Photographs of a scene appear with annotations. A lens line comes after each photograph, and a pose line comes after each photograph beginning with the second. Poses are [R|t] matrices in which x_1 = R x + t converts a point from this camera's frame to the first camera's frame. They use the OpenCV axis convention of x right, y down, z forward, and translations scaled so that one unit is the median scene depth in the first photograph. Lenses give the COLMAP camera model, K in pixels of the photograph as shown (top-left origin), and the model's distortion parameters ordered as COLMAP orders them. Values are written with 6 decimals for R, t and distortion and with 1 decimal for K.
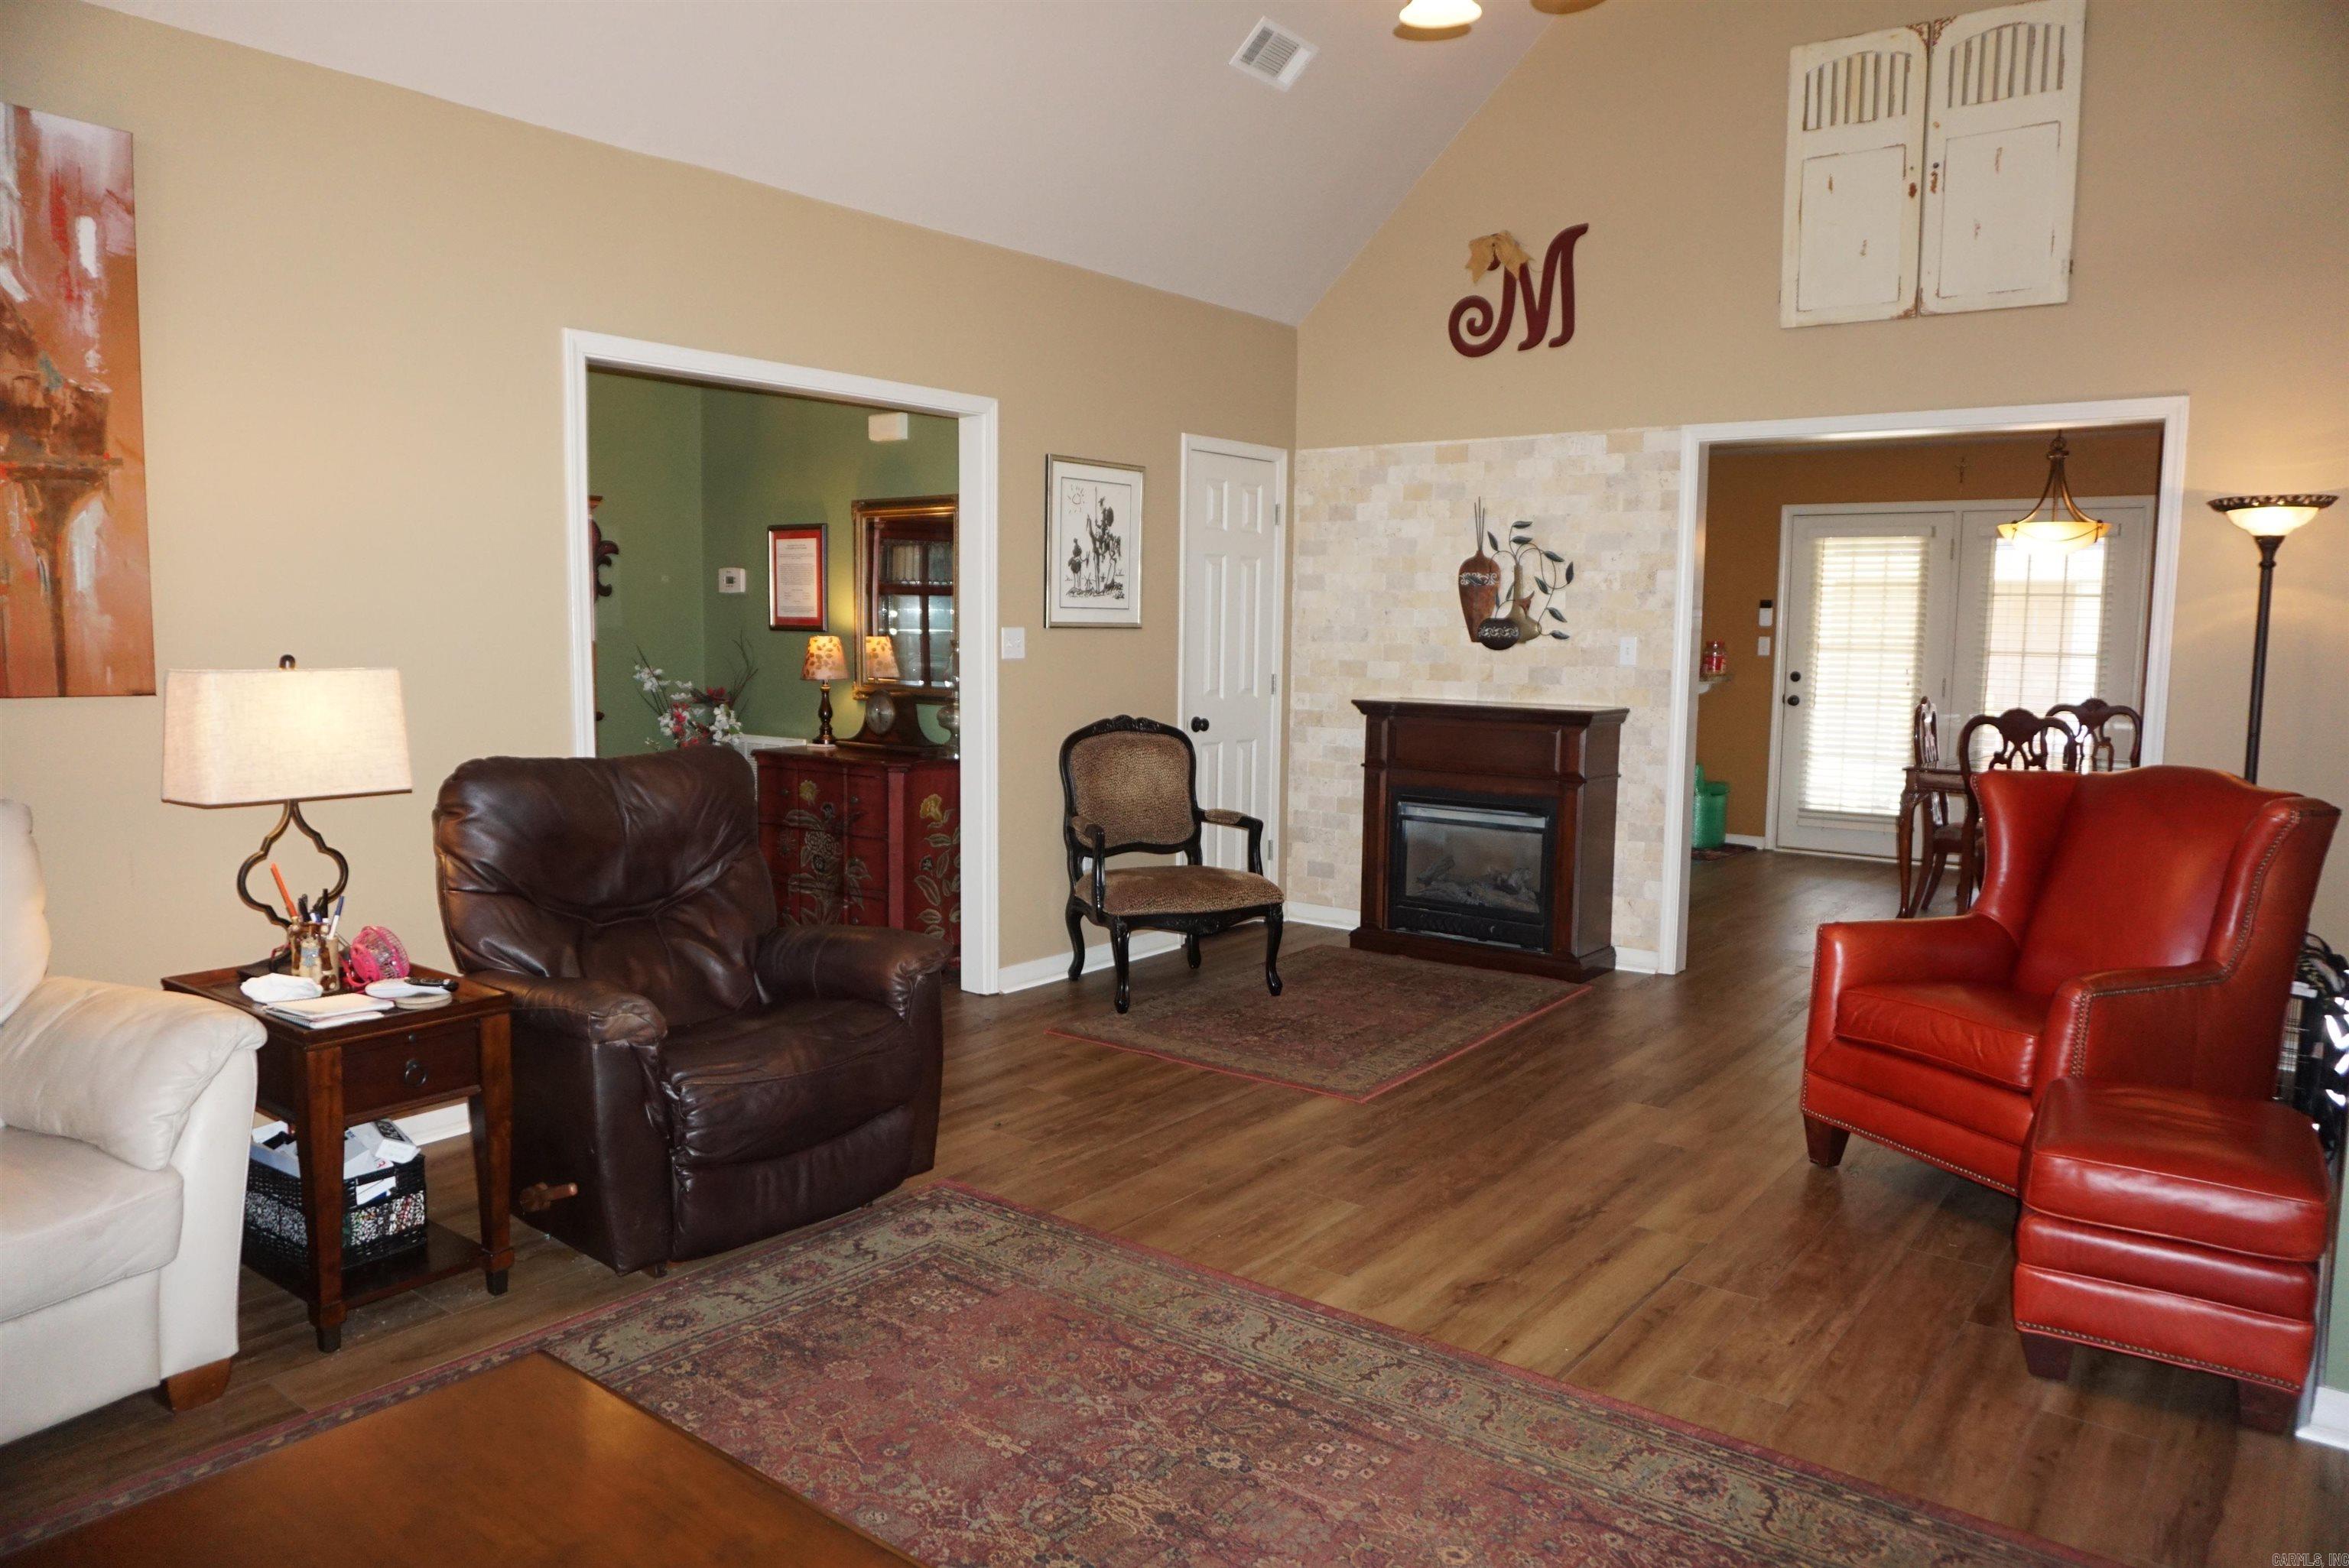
lens RADIAL K [[1567.3, 0, 1176.5], [0, 1567.3, 787.8], [0, 0, 1]] dist [-0.043794, 0.026563]
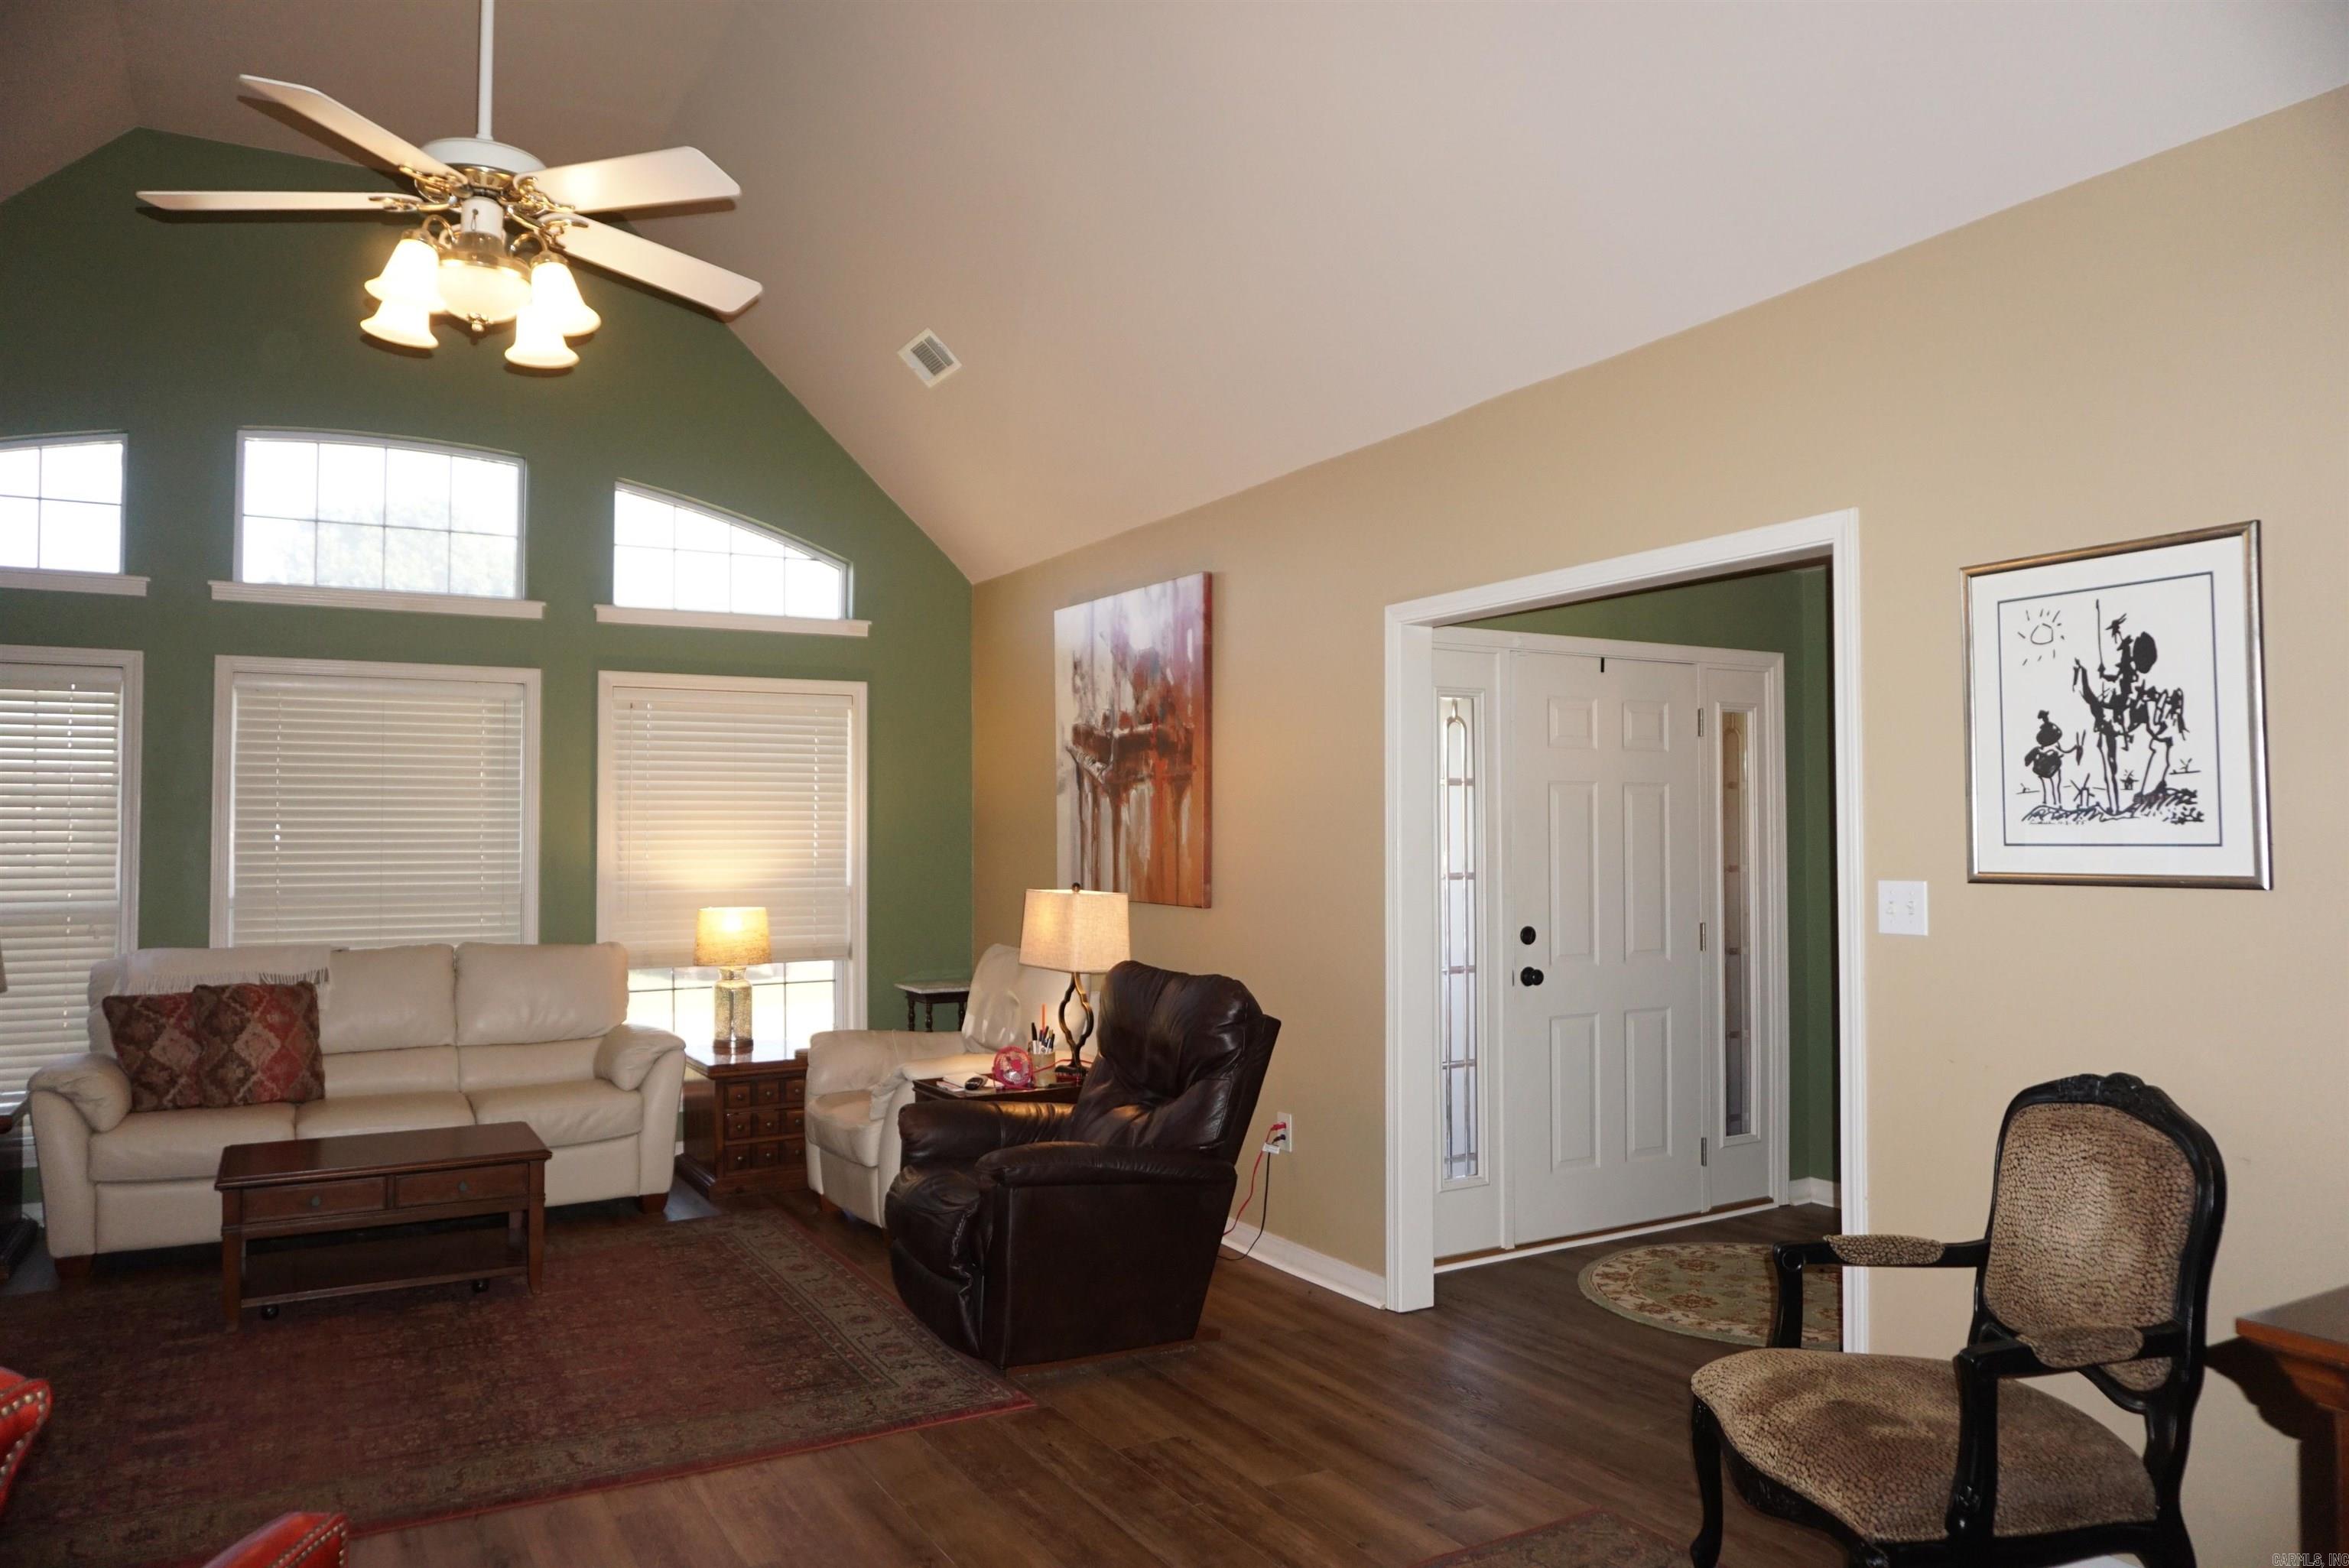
lens RADIAL K [[1567.3, 0, 1174.8], [0, 1567.3, 775.2], [0, 0, 1]] dist [-0.043794, 0.026563]
pose [[-0.381945, -0.046906, -0.922994, 0.533340], [-0.097975, 0.995138, -0.010029, -0.109320], [0.918977, 0.086600, -0.384683, 0.974840]]
